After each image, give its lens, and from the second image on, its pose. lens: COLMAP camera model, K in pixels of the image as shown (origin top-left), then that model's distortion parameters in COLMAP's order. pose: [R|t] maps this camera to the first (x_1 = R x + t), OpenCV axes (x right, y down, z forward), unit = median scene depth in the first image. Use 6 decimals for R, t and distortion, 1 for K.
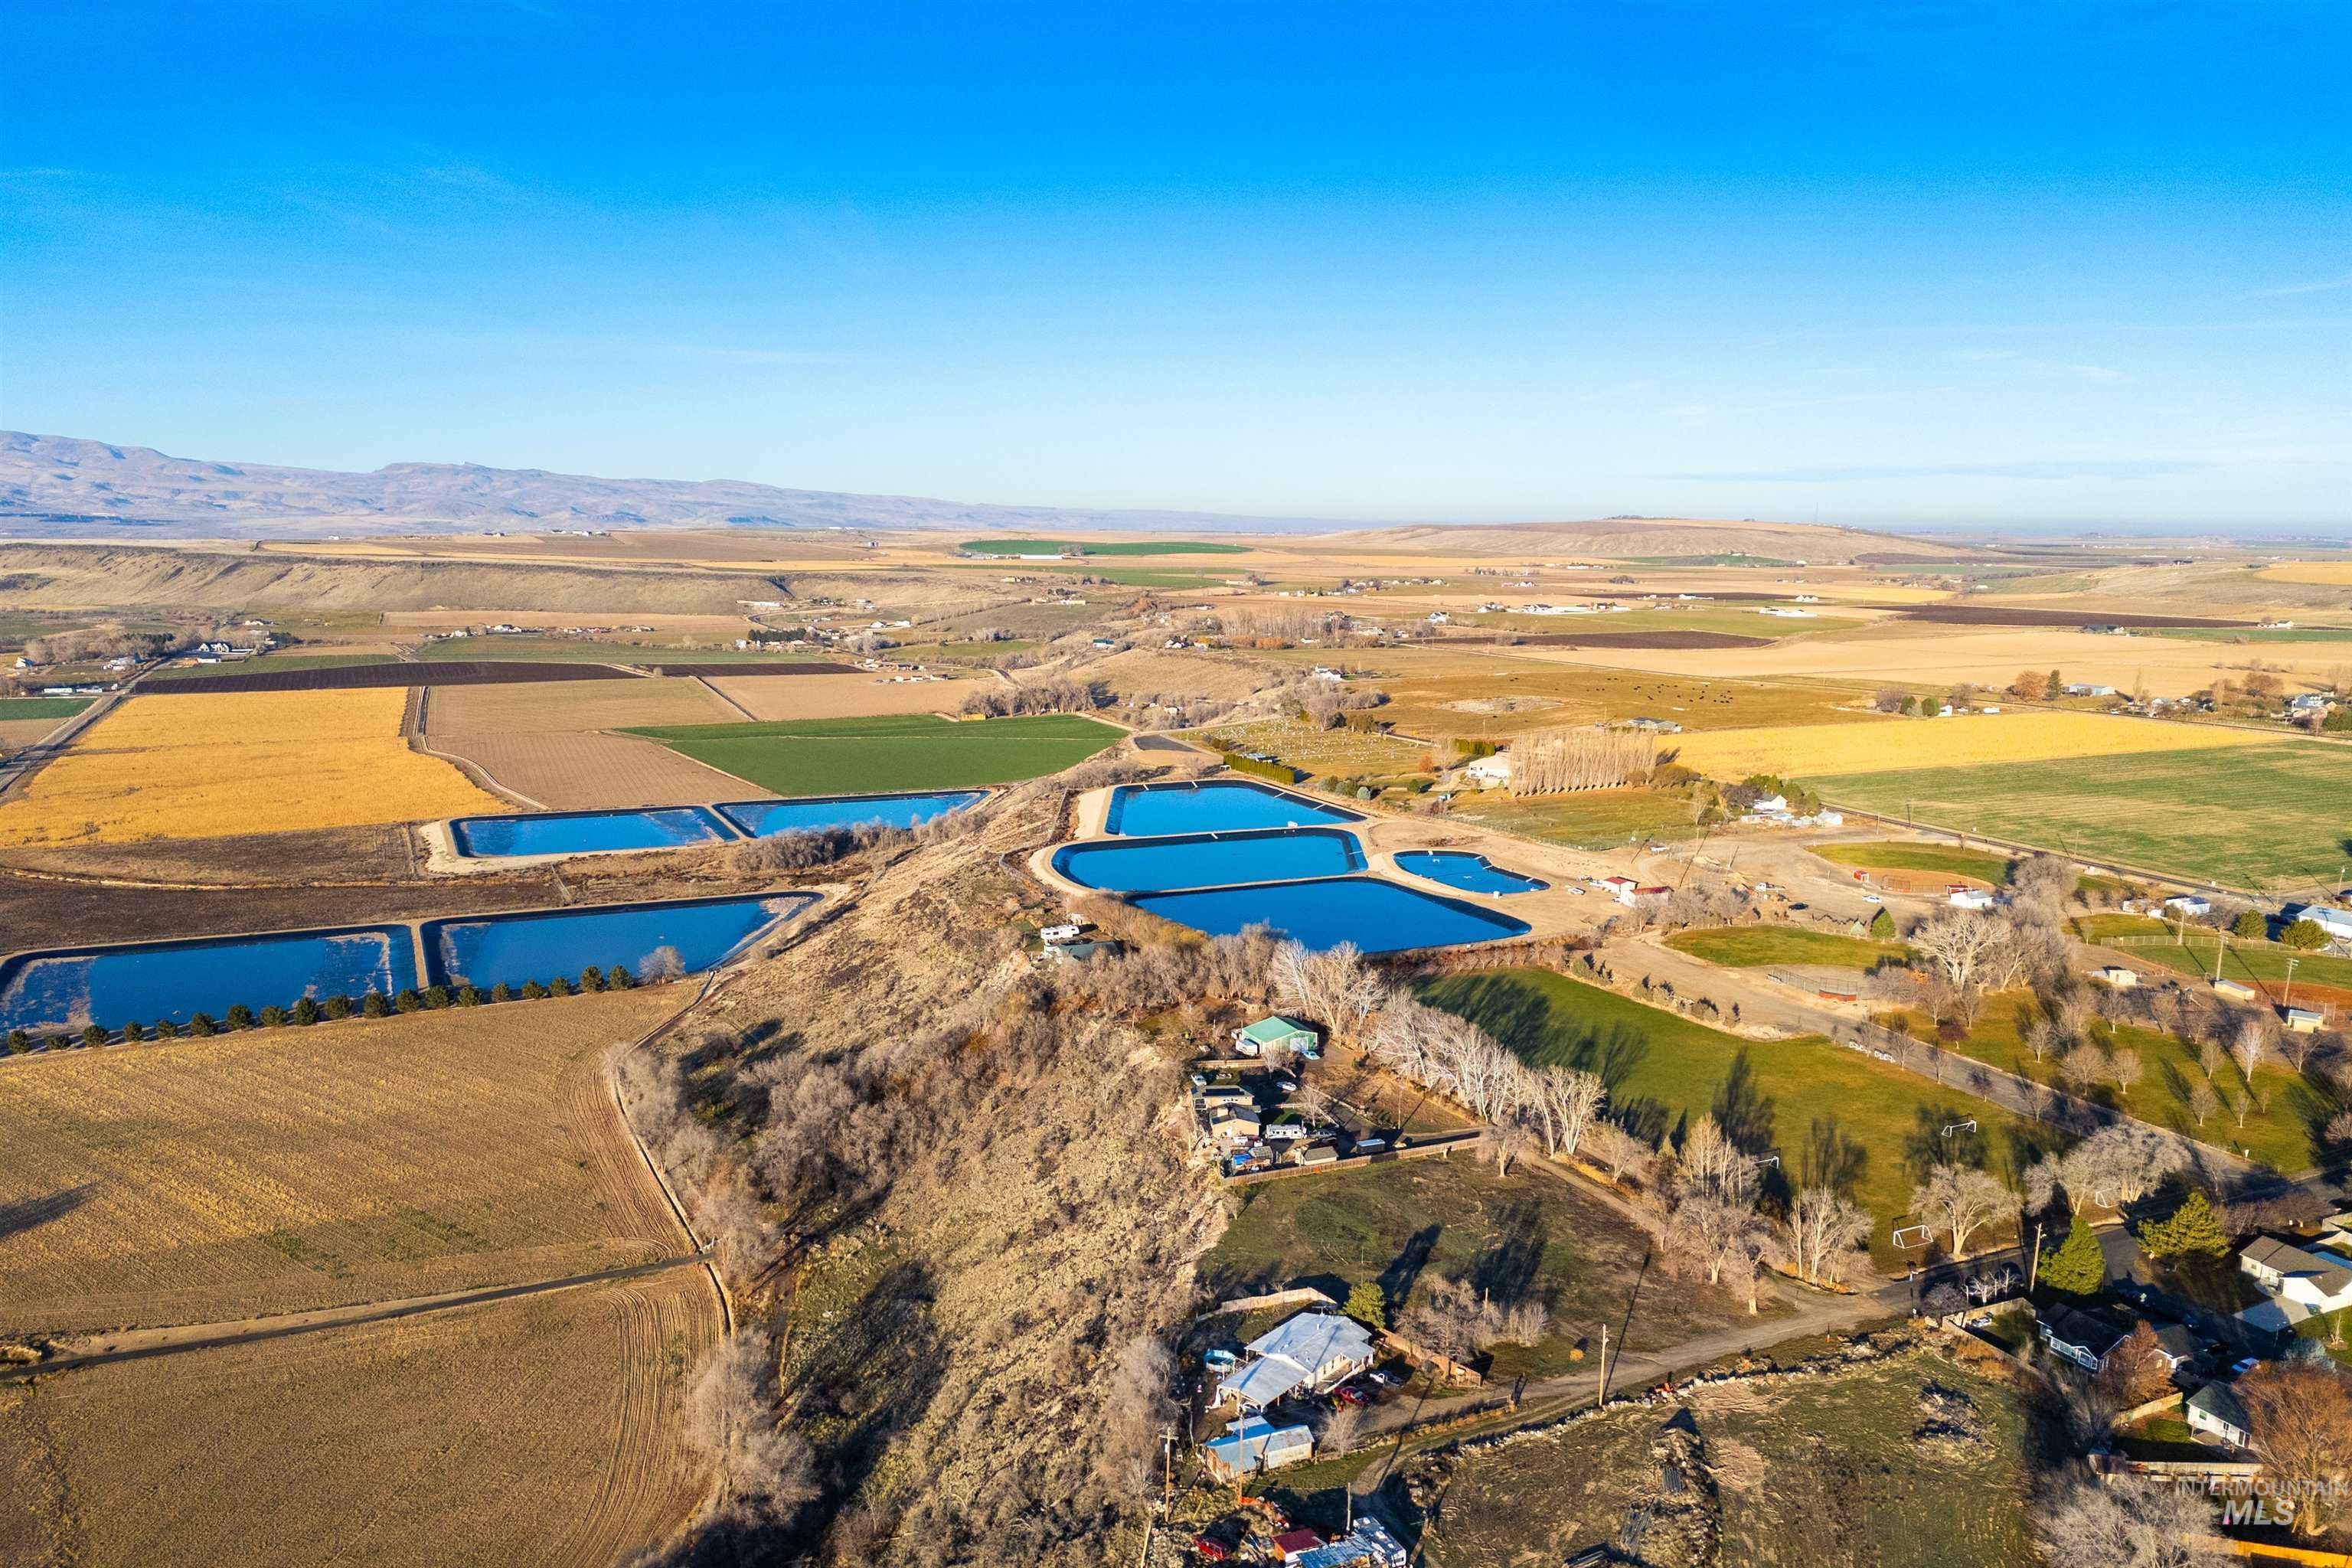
lens RADIAL K [[1720.3, 0, 1166.3], [0, 1720.3, 871.9], [0, 0, 1]] dist [0.080110, -0.076994]
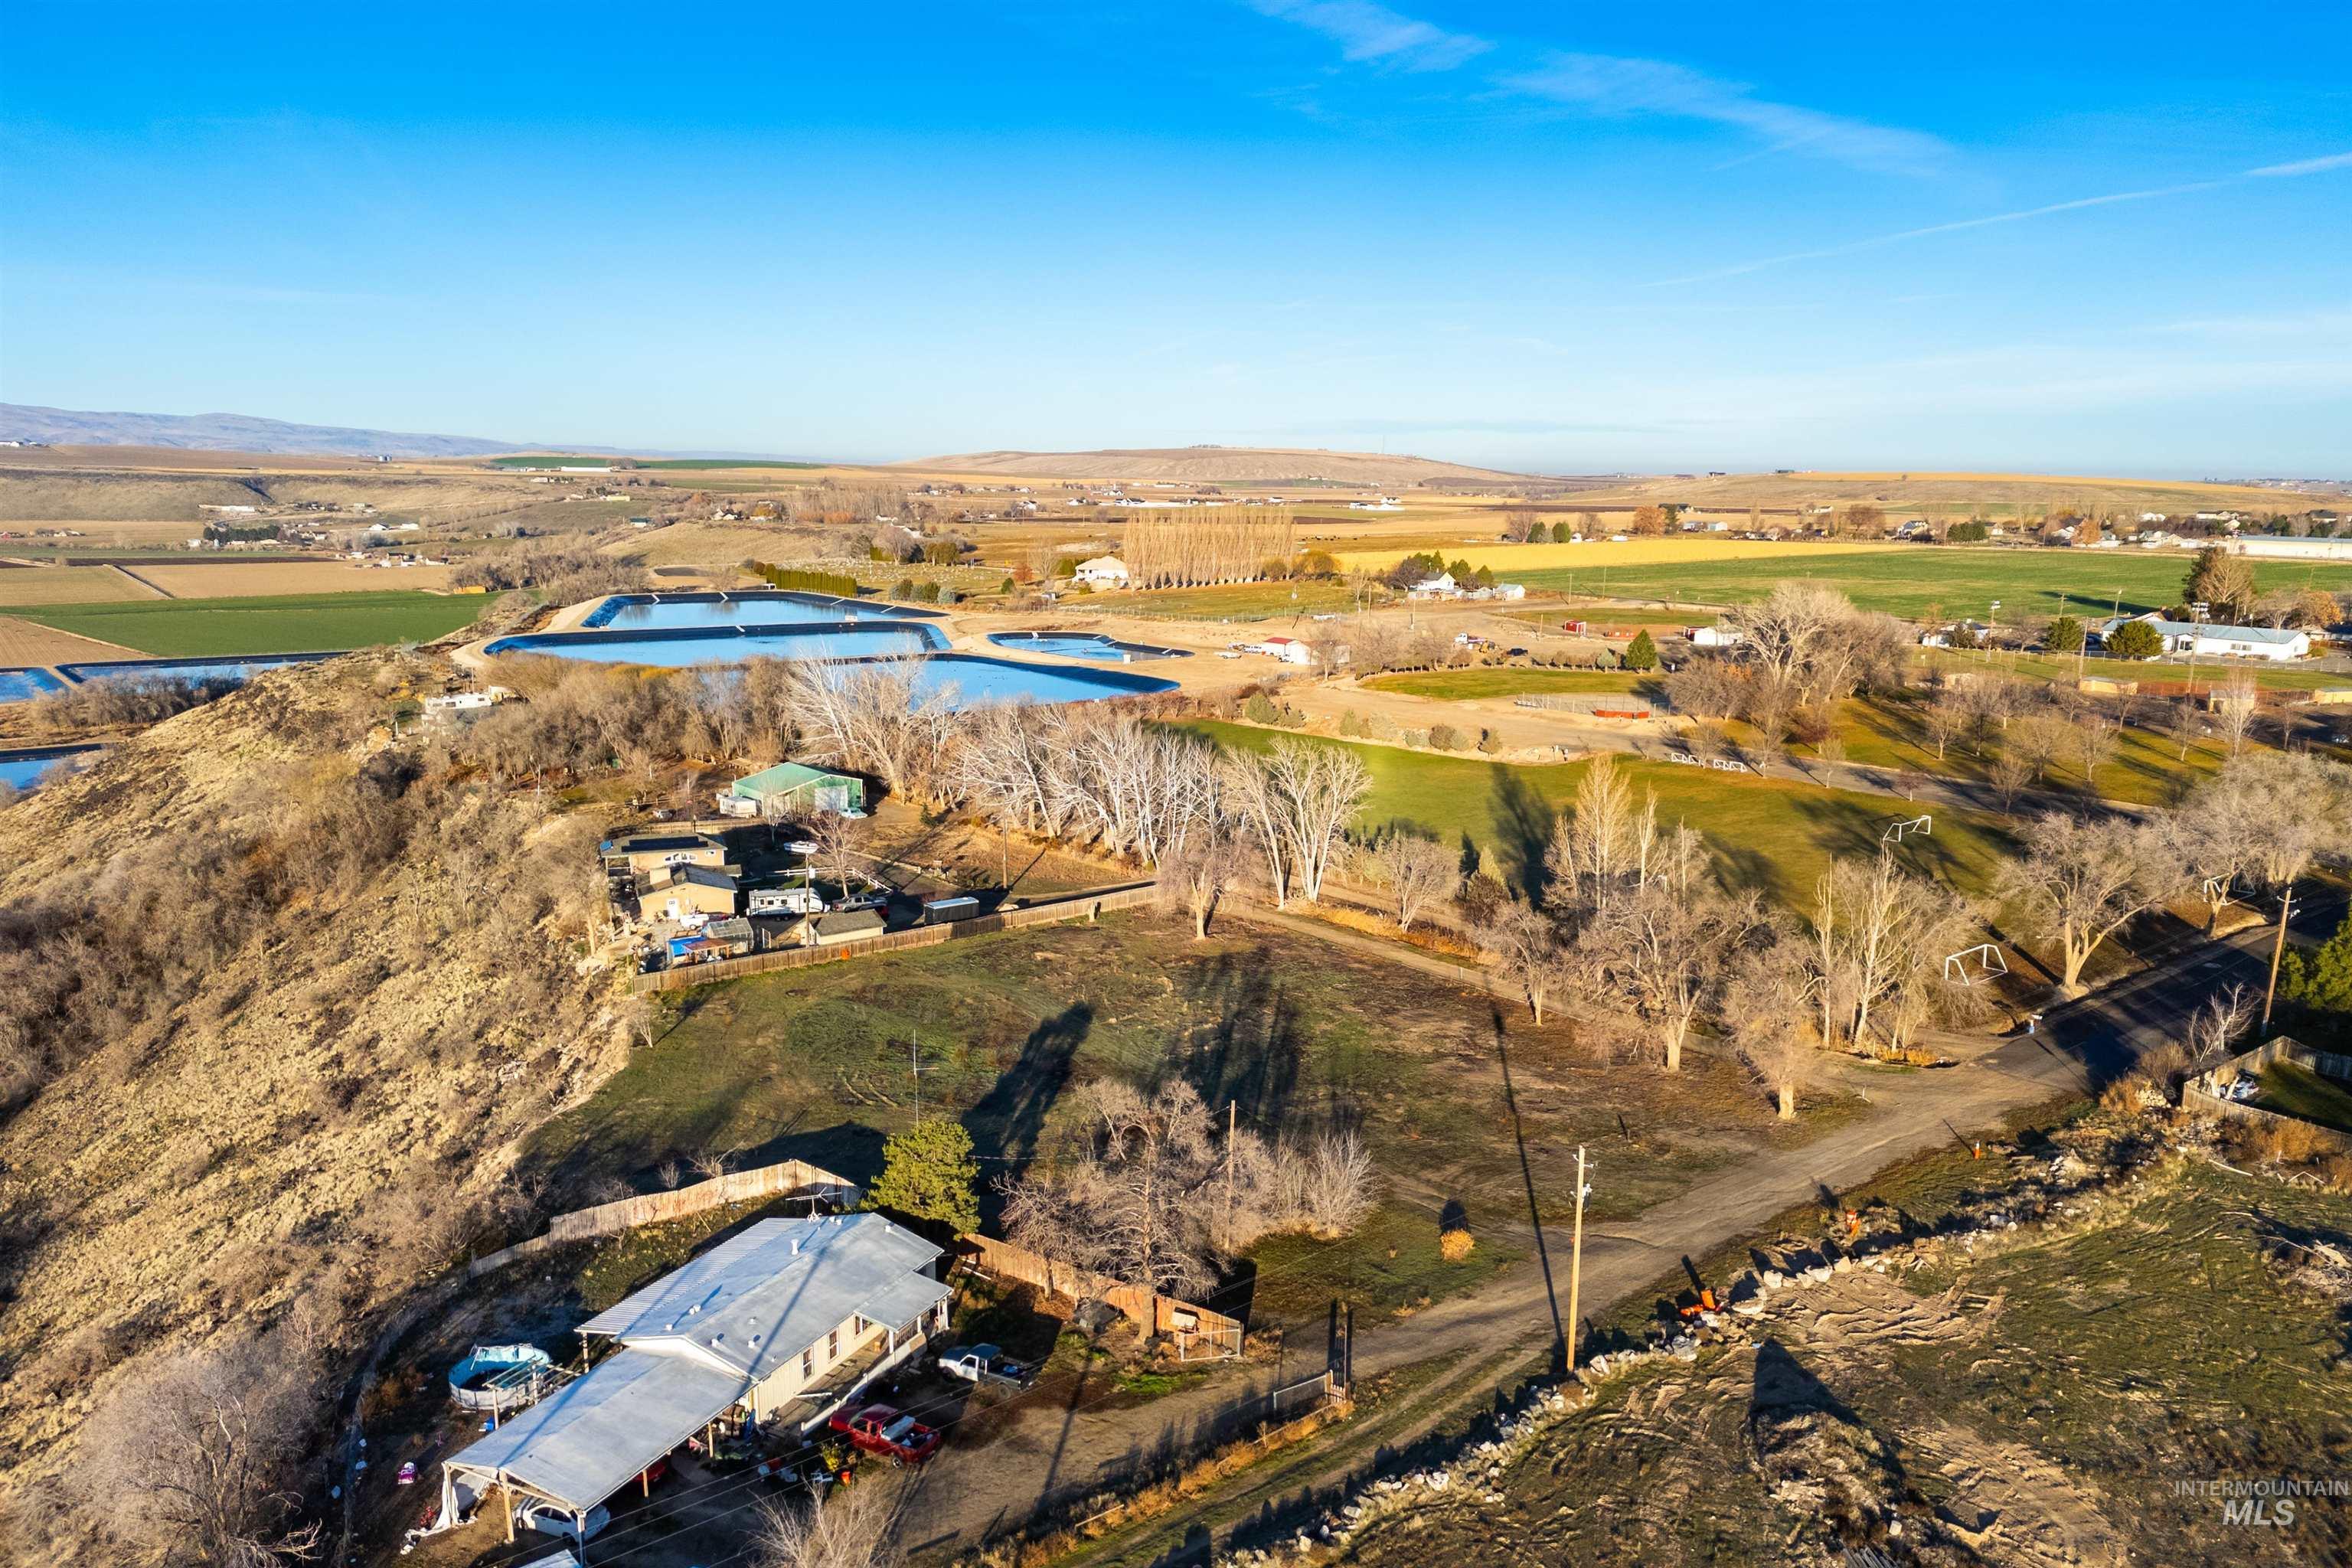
lens RADIAL K [[1720.3, 0, 1176.6], [0, 1720.3, 847.0], [0, 0, 1]] dist [0.080110, -0.076994]
pose [[0.971291, -0.048126, 0.232977, 0.052497], [0.045347, 0.998822, 0.017270, 0.109069], [-0.233534, -0.006209, 0.972329, 0.387761]]
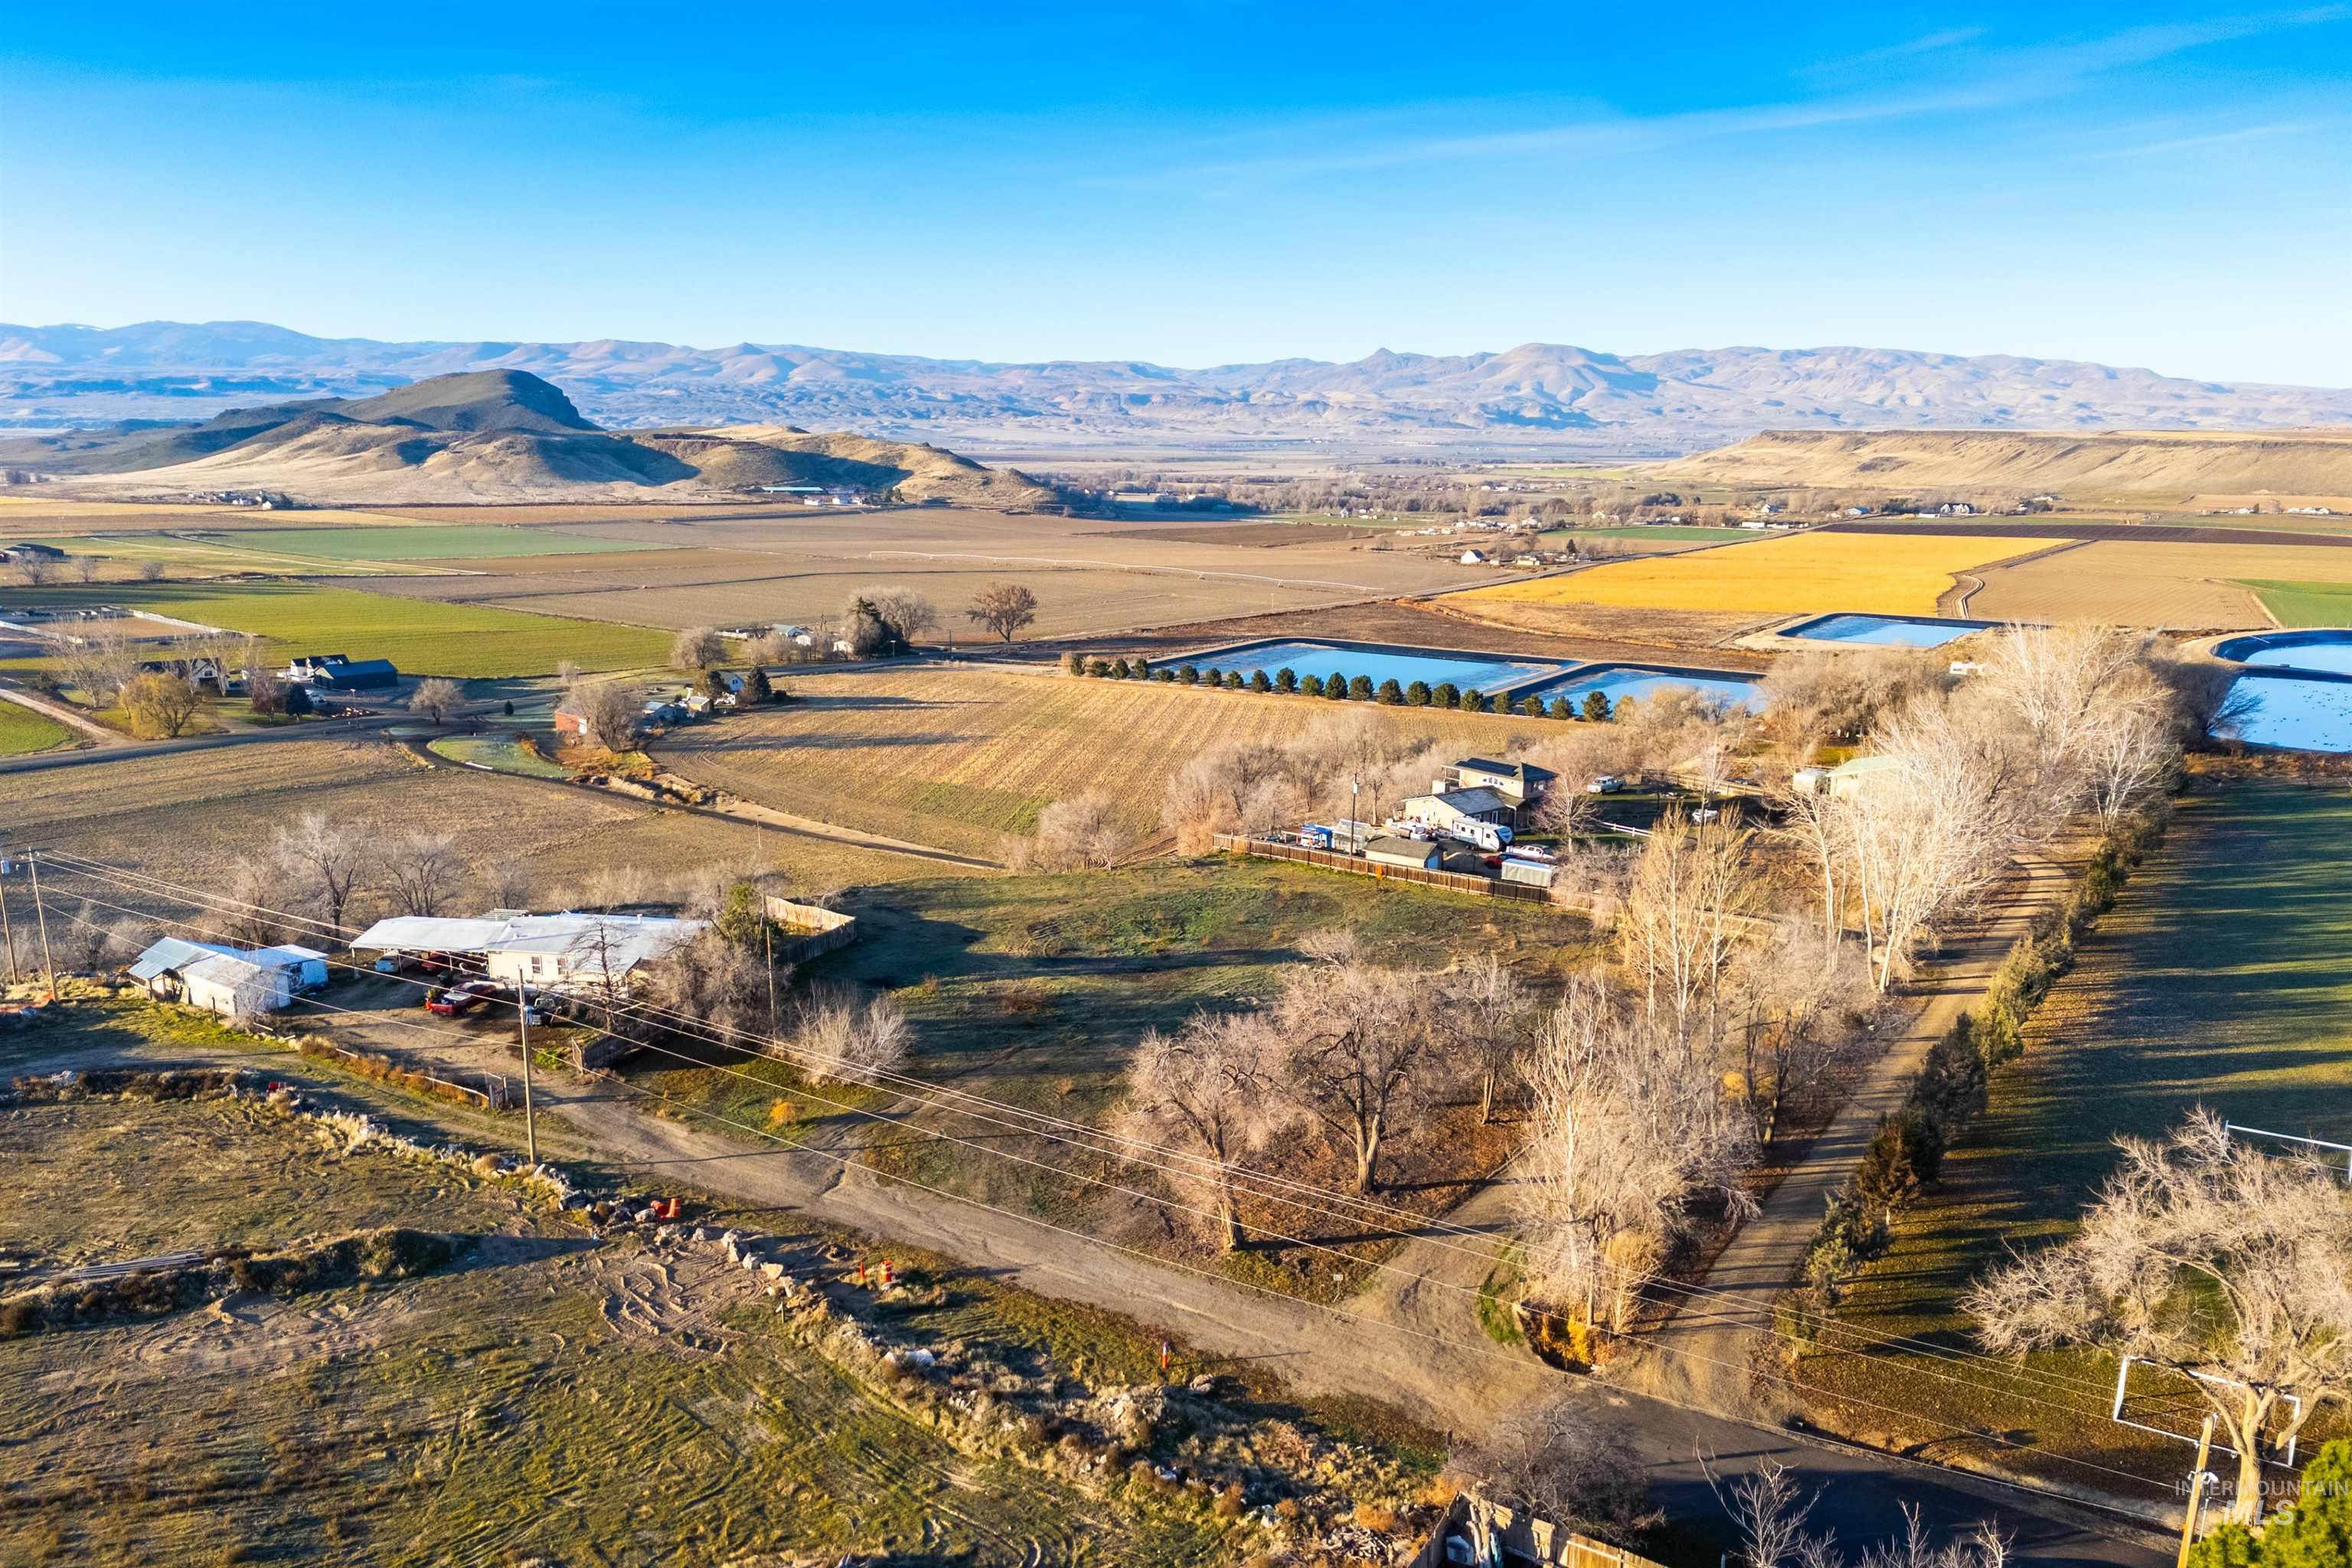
lens RADIAL K [[1720.3, 0, 1177.3], [0, 1720.3, 873.7], [0, 0, 1]] dist [0.080110, -0.076994]
pose [[0.528698, 0.212766, -0.821711, 0.384061], [-0.180793, 0.974087, 0.135897, 0.089653], [0.829333, 0.076712, 0.553464, 0.518835]]
